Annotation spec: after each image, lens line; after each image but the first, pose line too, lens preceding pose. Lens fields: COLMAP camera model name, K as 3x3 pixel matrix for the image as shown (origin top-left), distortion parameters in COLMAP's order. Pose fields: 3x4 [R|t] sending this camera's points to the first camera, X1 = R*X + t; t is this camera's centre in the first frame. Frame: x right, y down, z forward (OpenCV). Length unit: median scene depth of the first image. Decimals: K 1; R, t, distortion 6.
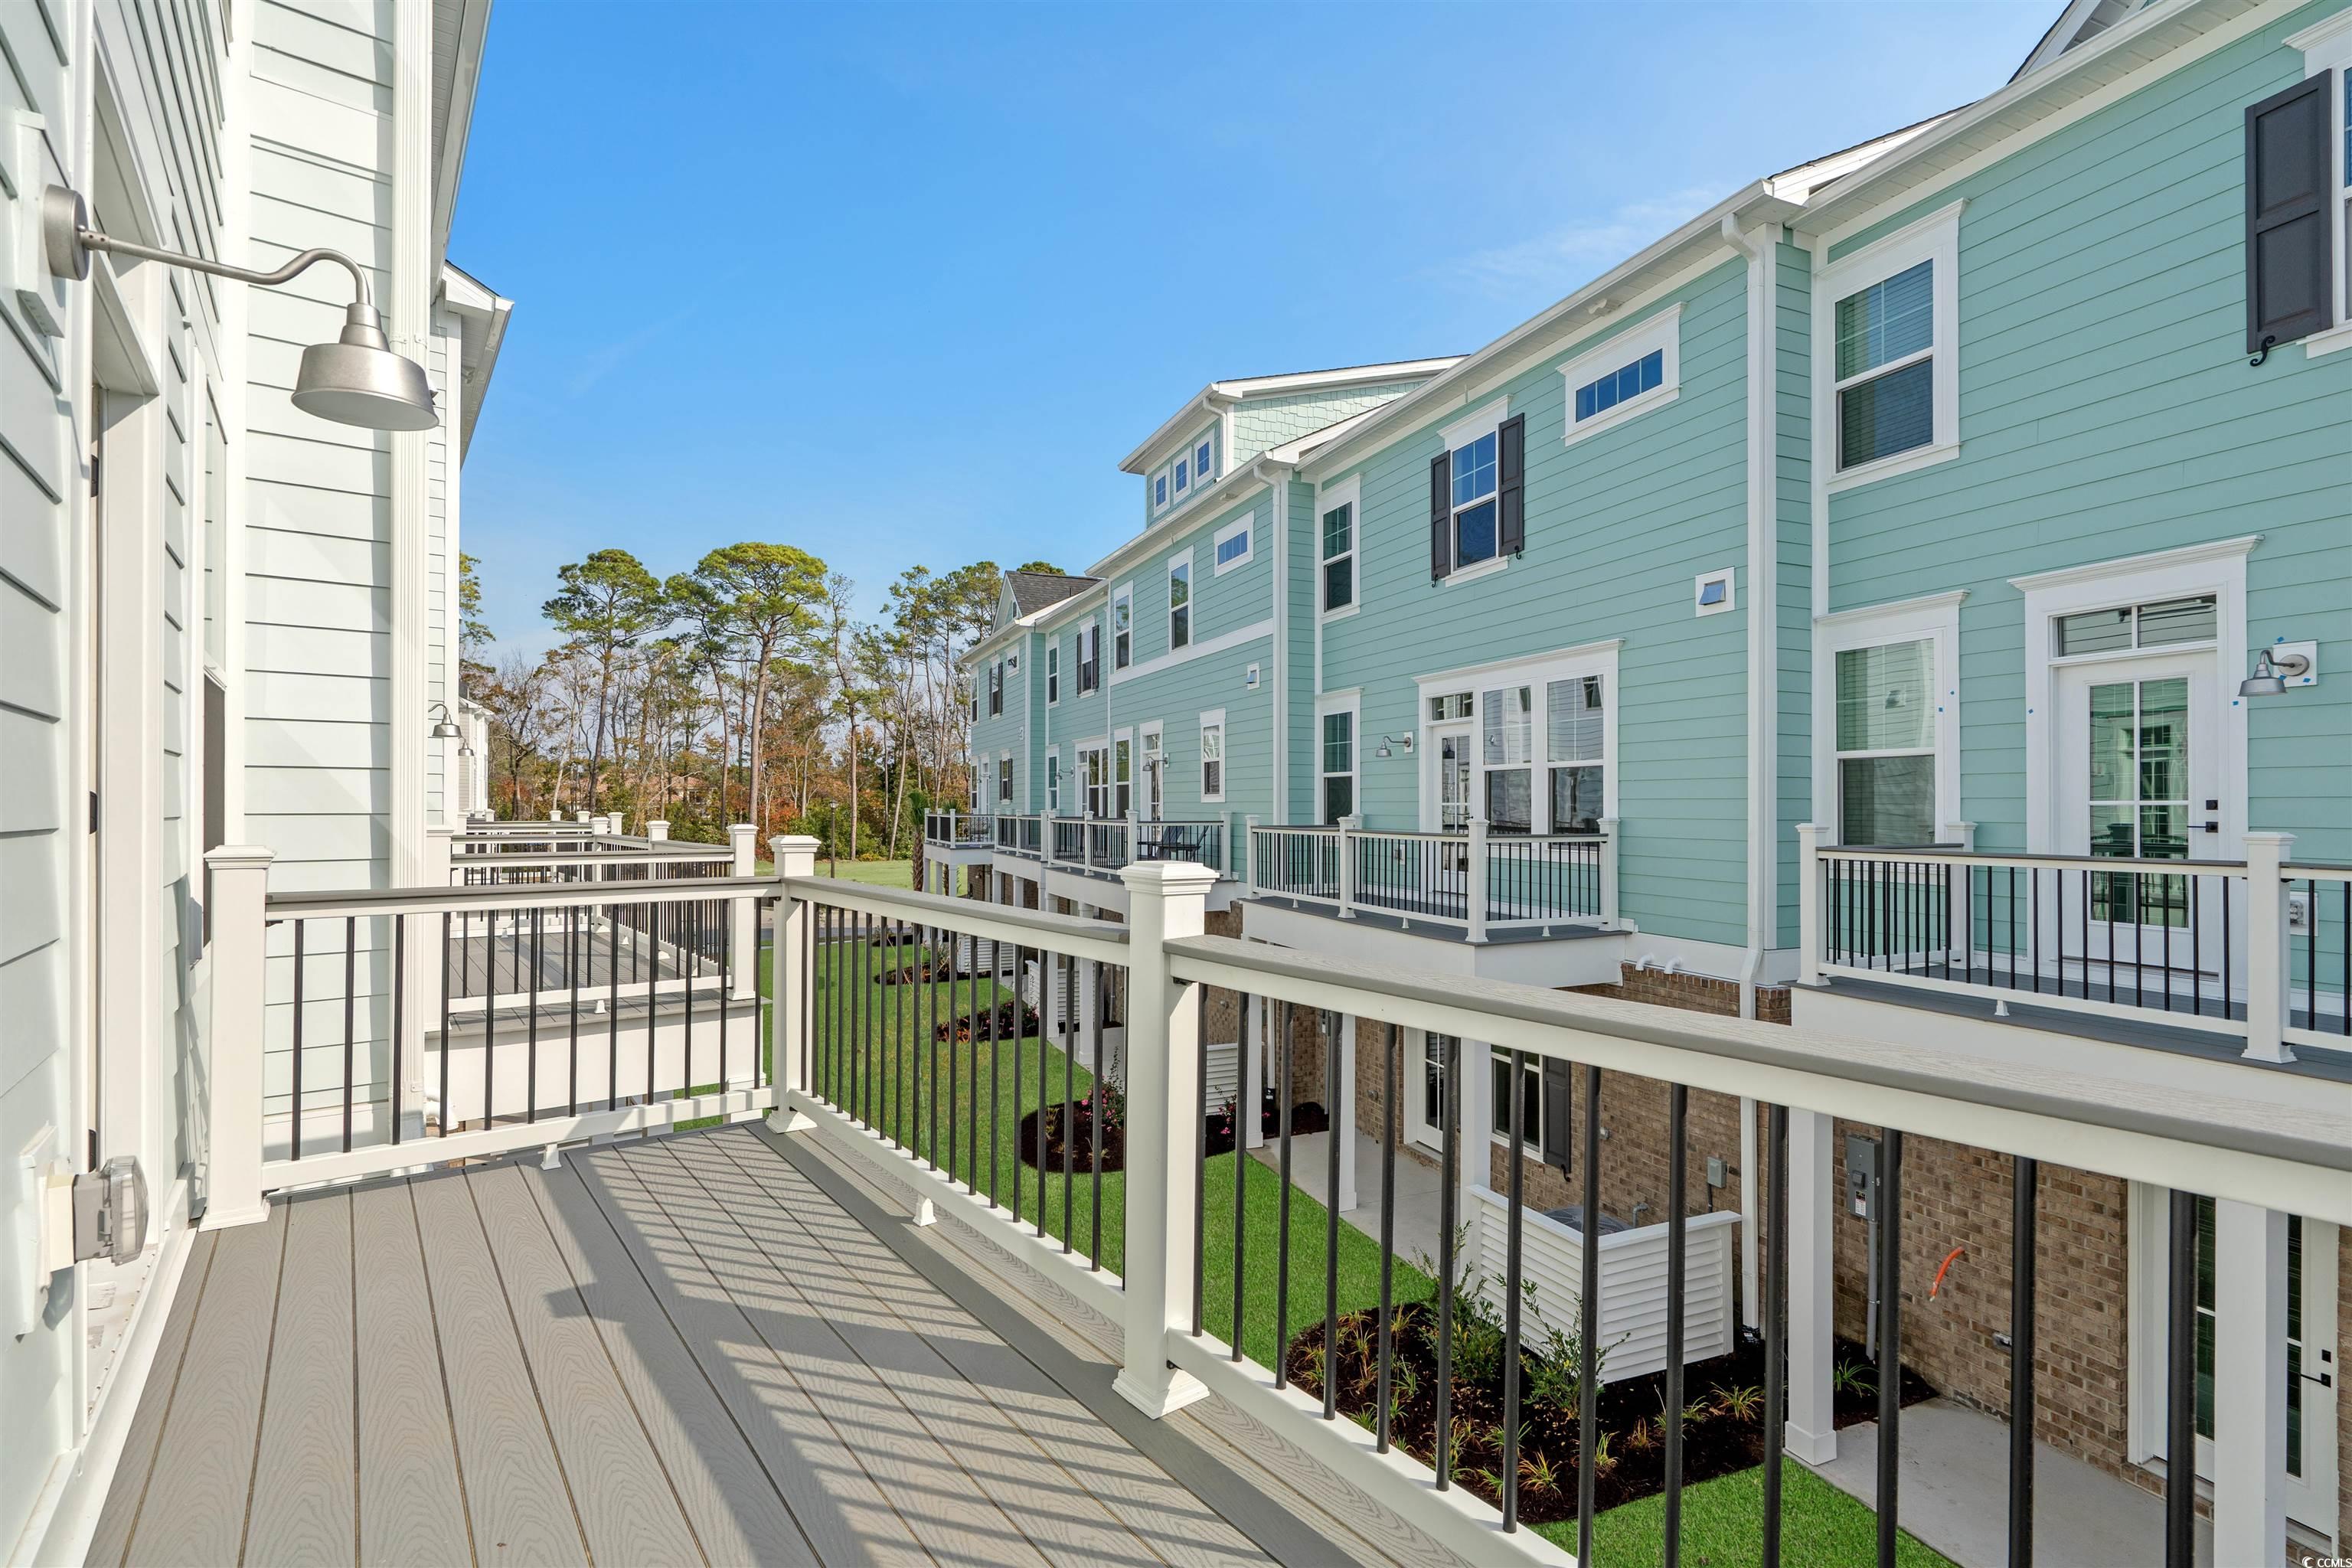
lens RADIAL K [[1073.8, 0, 1179.1], [0, 1073.8, 803.8], [0, 0, 1]] dist [-0.005882, 0.001358]
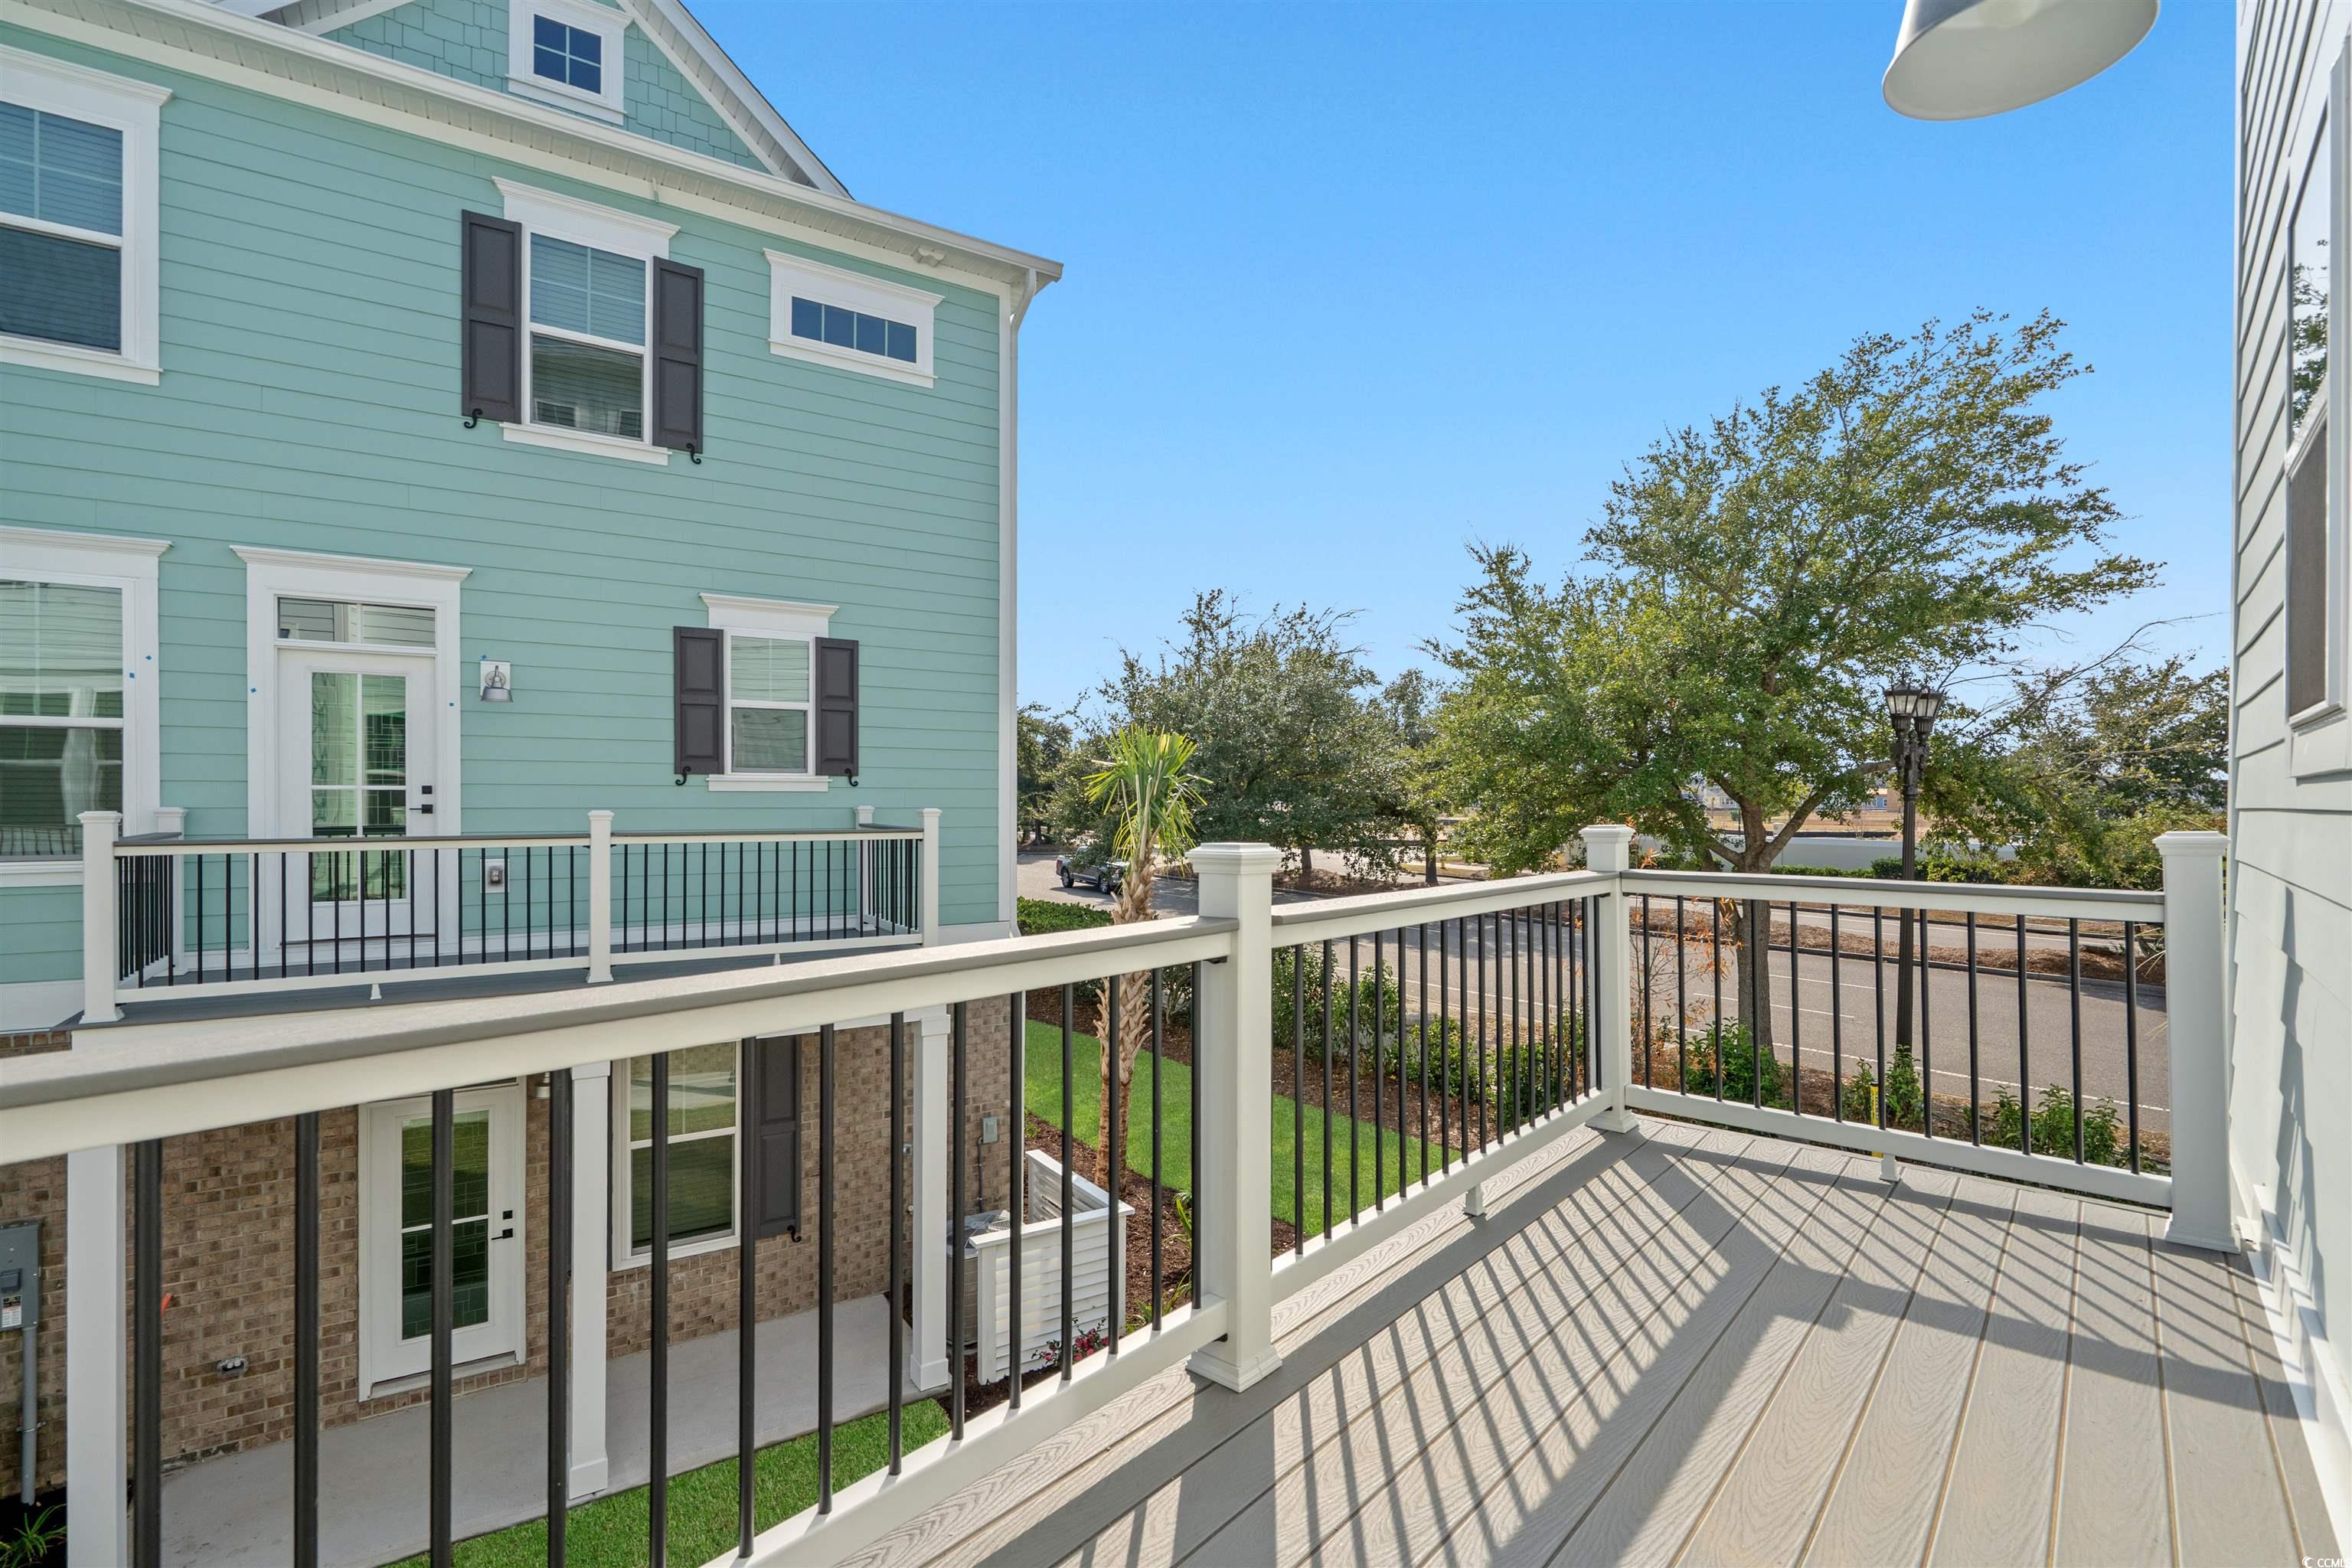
lens RADIAL K [[1005.6, 0, 1105.8], [0, 1005.6, 801.4], [0, 0, 1]] dist [-0.003134, -0.000601]
pose [[-0.139905, -0.009341, 0.990121, -0.164607], [-0.006364, 0.999943, 0.008535, 0.000123], [-0.990145, -0.005107, -0.139956, 0.321710]]
